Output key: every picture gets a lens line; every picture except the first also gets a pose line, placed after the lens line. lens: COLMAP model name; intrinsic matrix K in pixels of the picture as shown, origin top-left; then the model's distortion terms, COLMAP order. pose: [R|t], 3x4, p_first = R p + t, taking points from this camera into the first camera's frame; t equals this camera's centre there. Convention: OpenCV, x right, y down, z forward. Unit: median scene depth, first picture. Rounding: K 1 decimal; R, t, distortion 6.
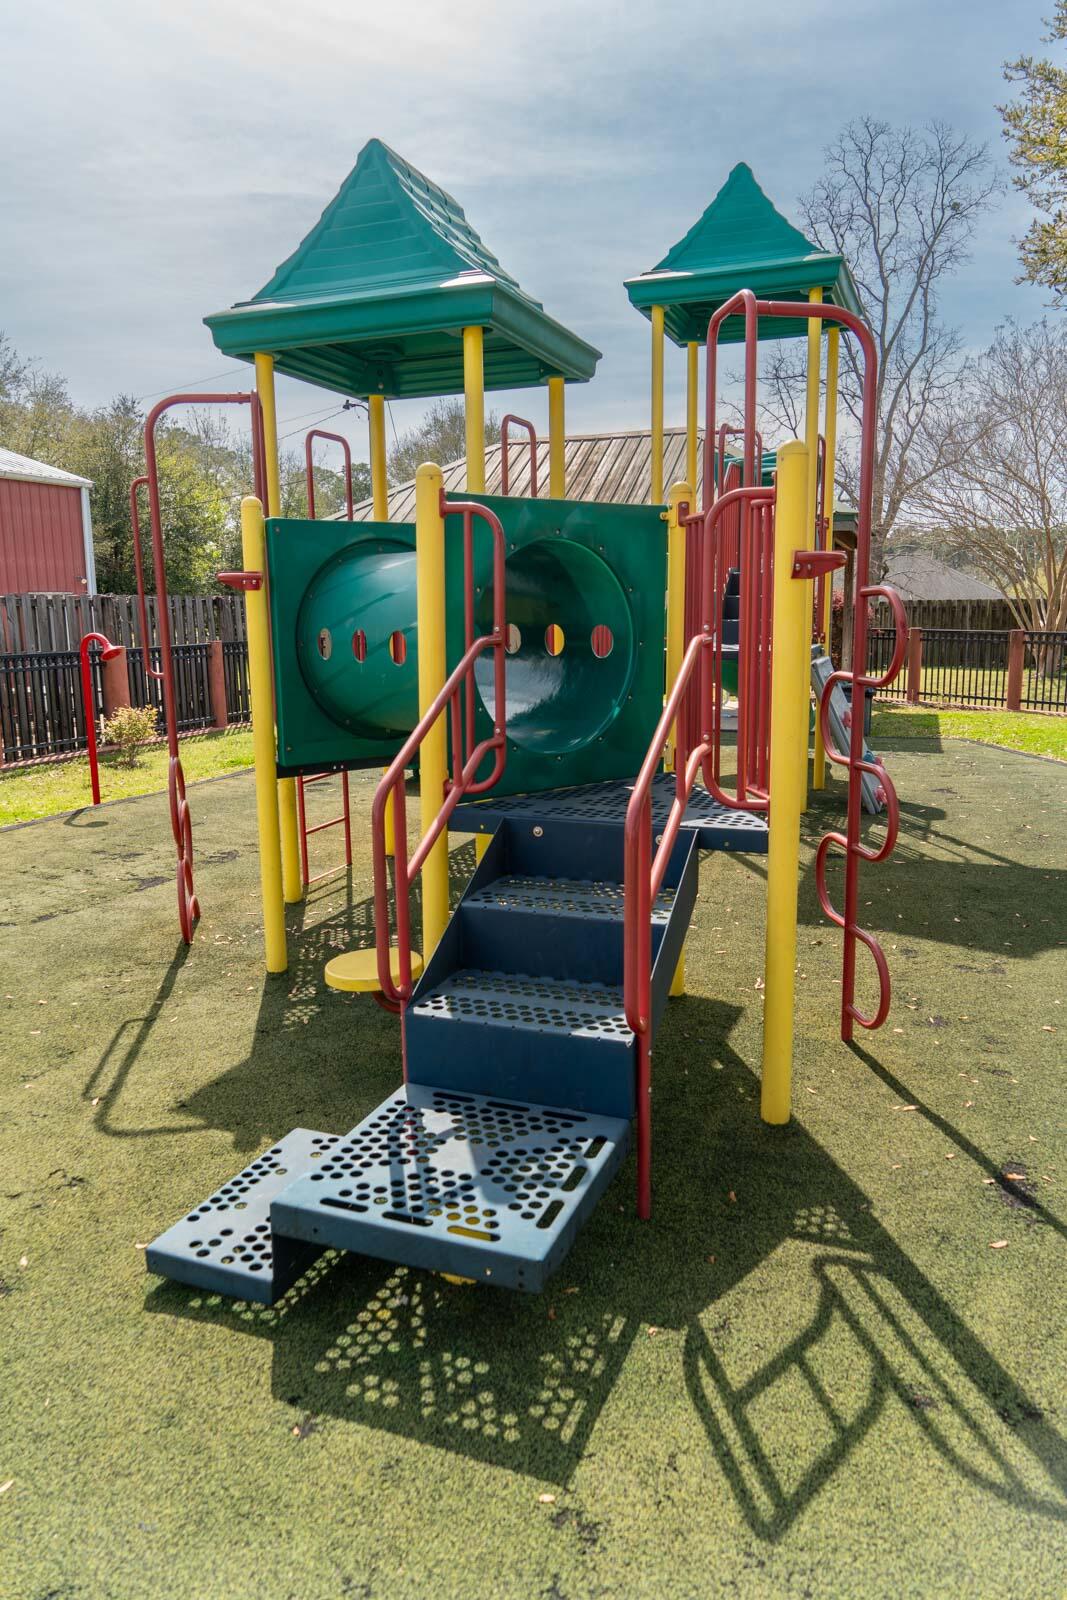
lens RADIAL K [[1078.8, 0, 533.0], [0, 1078.8, 803.4], [0, 0, 1]] dist [-0.004854, -0.001757]
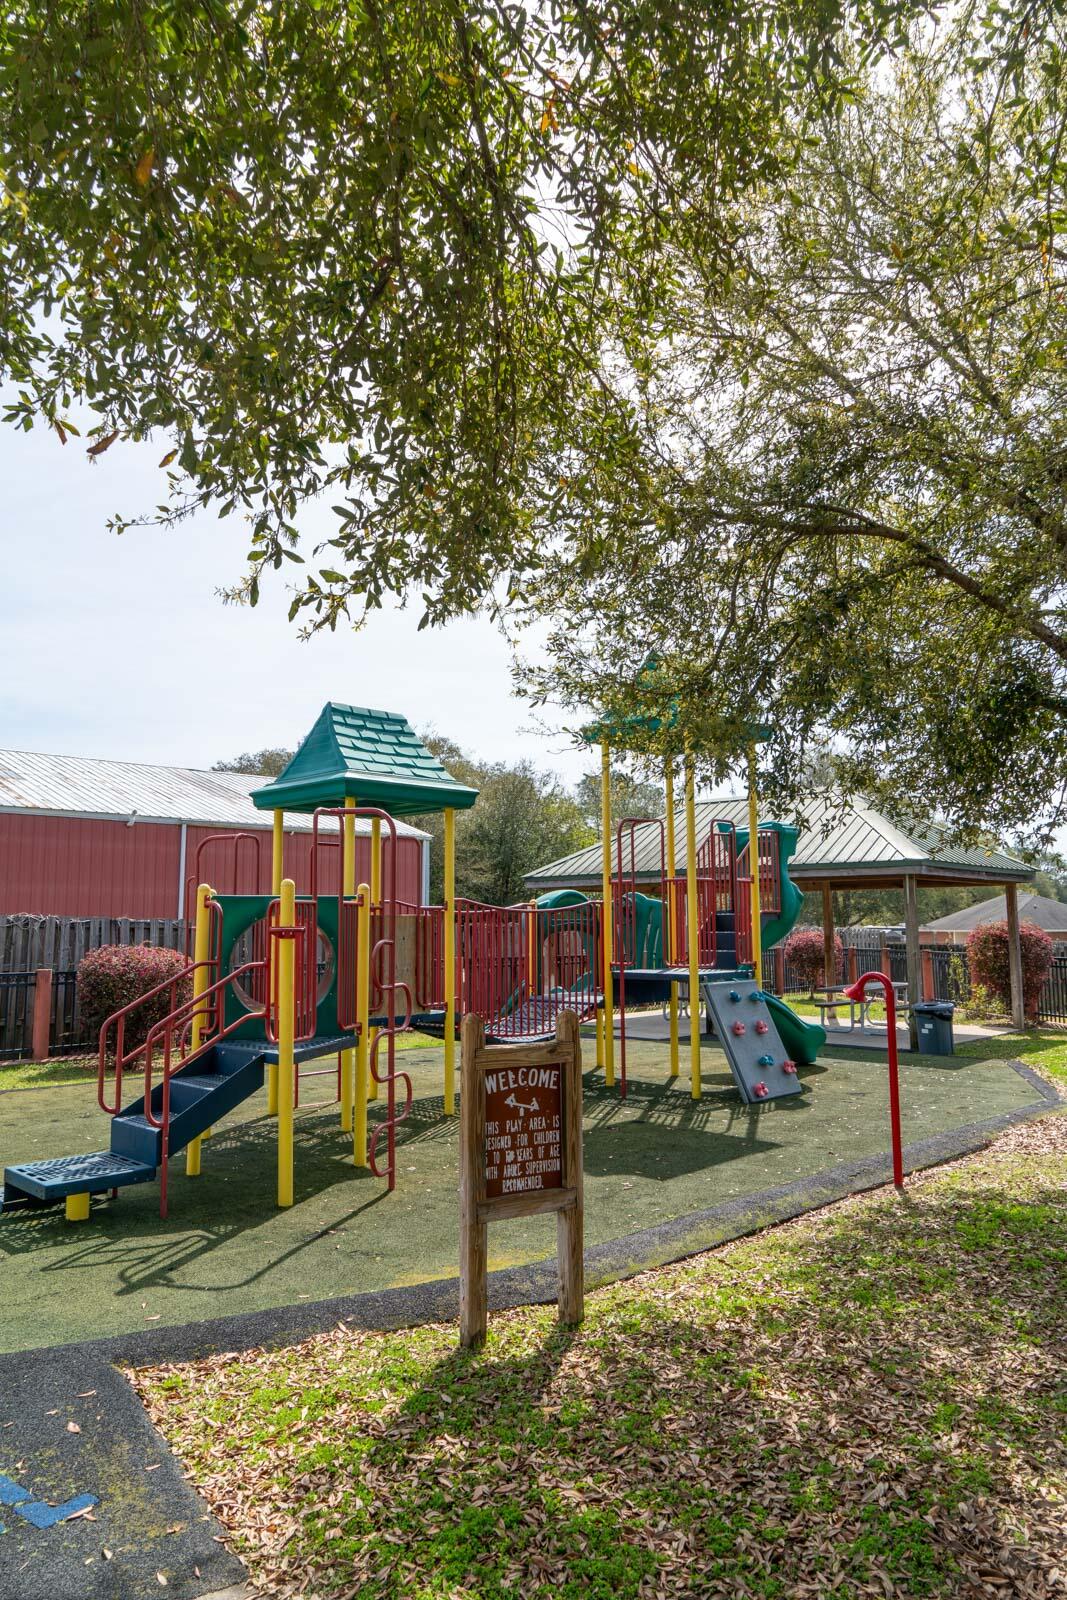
lens RADIAL K [[1078.8, 0, 534.9], [0, 1078.8, 799.5], [0, 0, 1]] dist [-0.004854, -0.001757]
pose [[0.910330, -0.042891, -0.411654, 2.163966], [-0.077417, 0.959415, -0.271163, 0.110596], [0.406577, 0.278717, 0.870064, -1.098007]]
